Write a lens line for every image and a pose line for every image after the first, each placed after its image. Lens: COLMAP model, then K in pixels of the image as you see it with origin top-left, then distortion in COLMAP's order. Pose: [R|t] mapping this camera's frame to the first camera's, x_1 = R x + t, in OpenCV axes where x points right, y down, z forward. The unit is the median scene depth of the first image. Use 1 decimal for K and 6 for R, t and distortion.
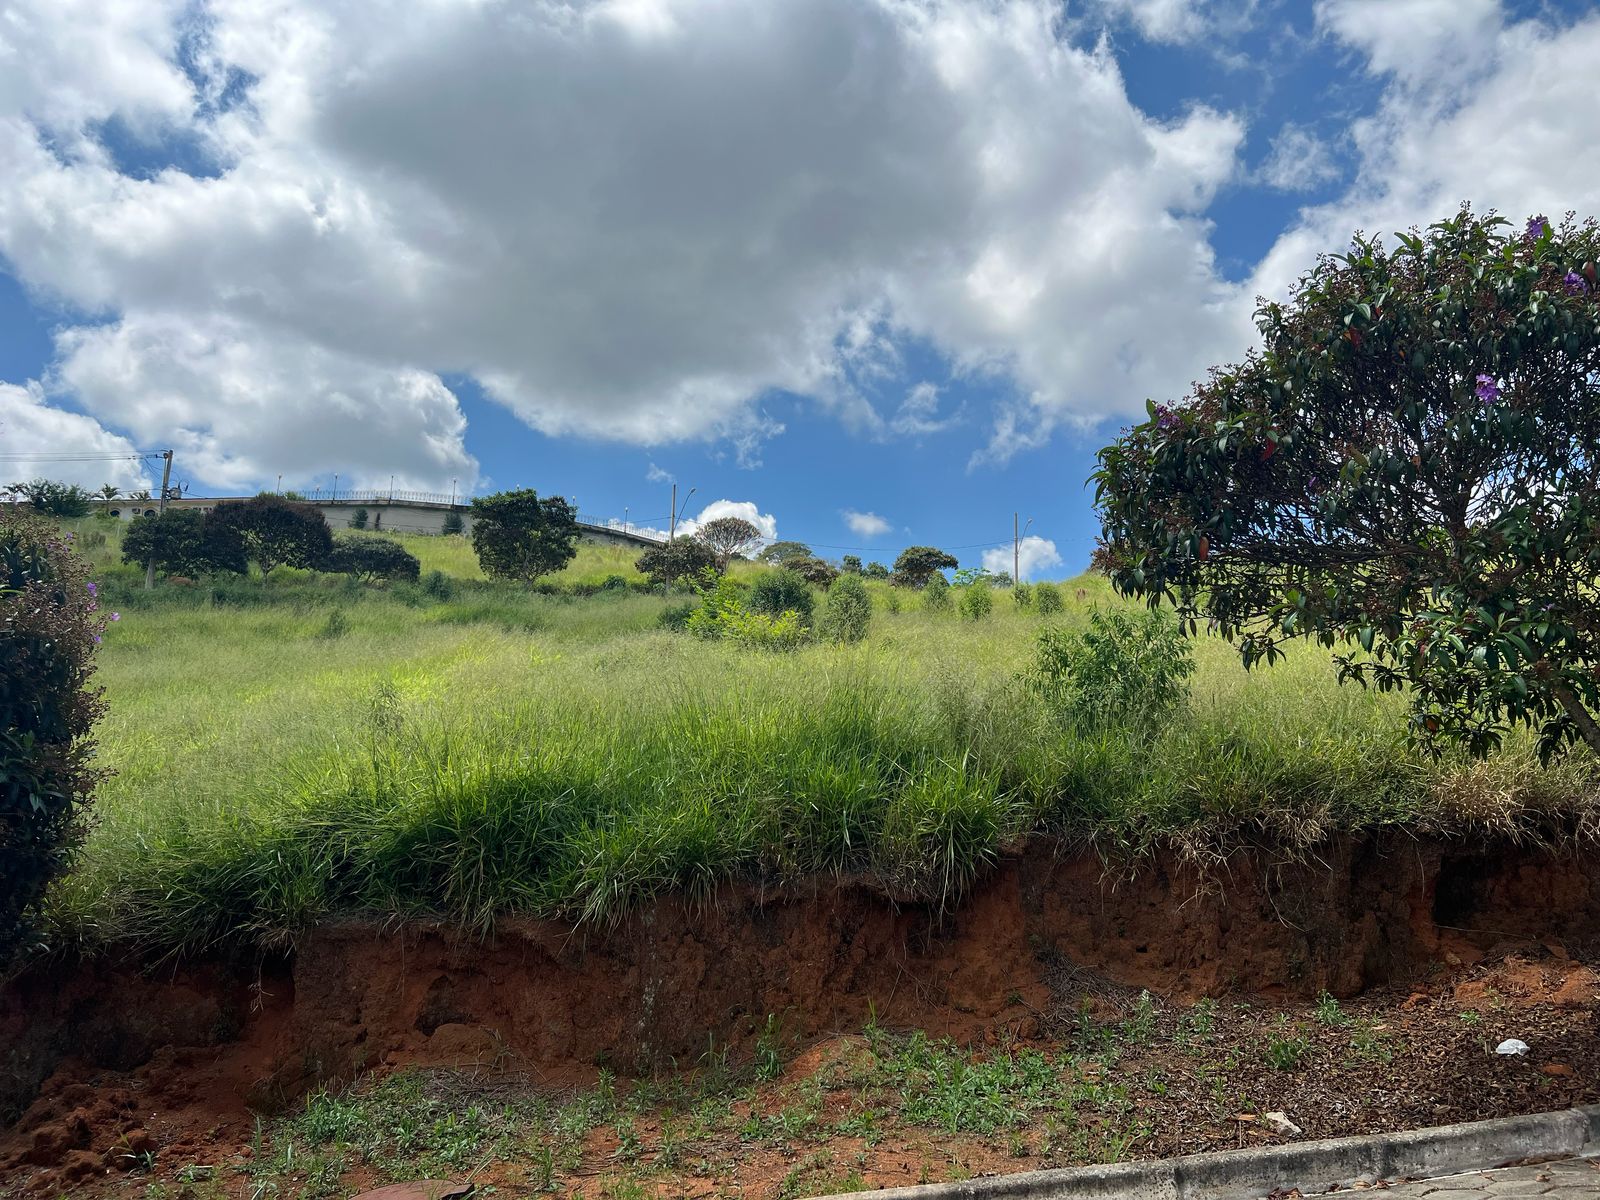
lens RADIAL K [[1251.0, 0, 782.2], [0, 1251.0, 566.9], [0, 0, 1]] dist [0.087980, -0.135166]
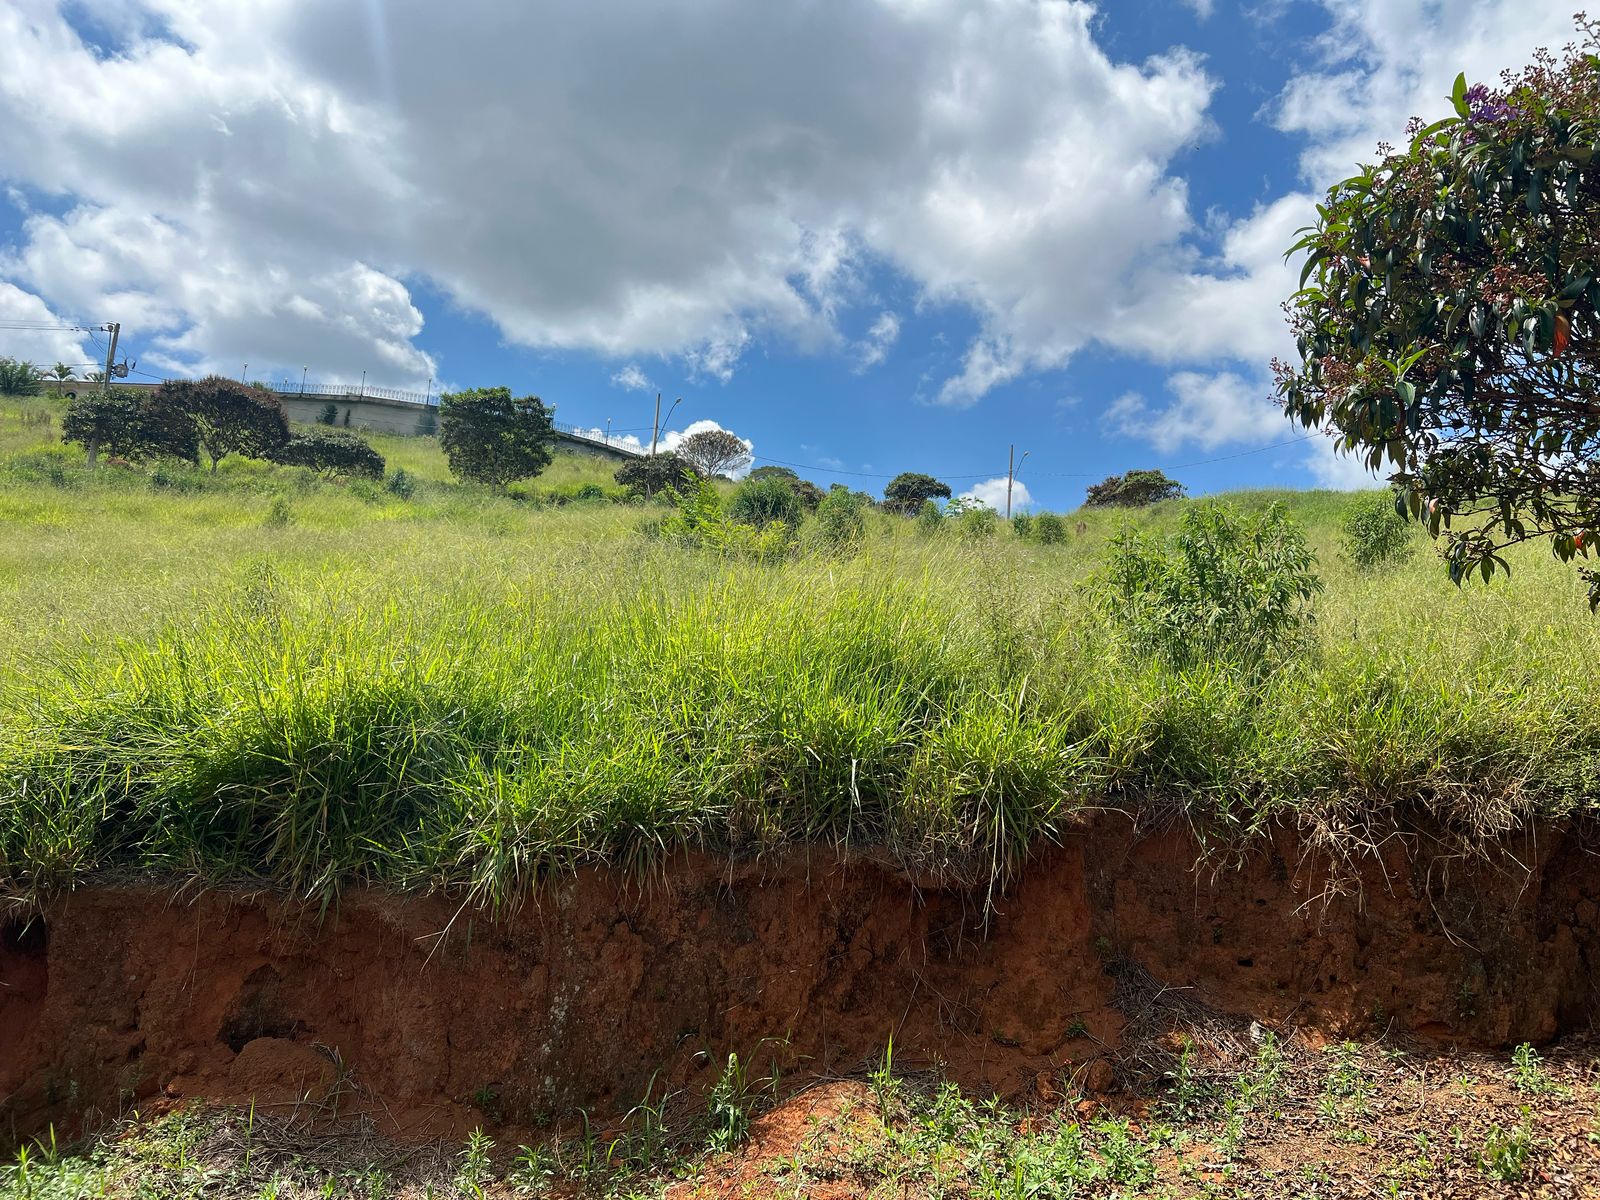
lens RADIAL K [[1205.3, 0, 811.7], [0, 1205.3, 576.3], [0, 0, 1]] dist [0.062556, -0.065728]
pose [[0.997814, 0.051584, 0.041300, -0.006578], [-0.053986, 0.996778, 0.059322, 0.052517], [-0.038107, -0.061422, 0.997384, 0.325710]]
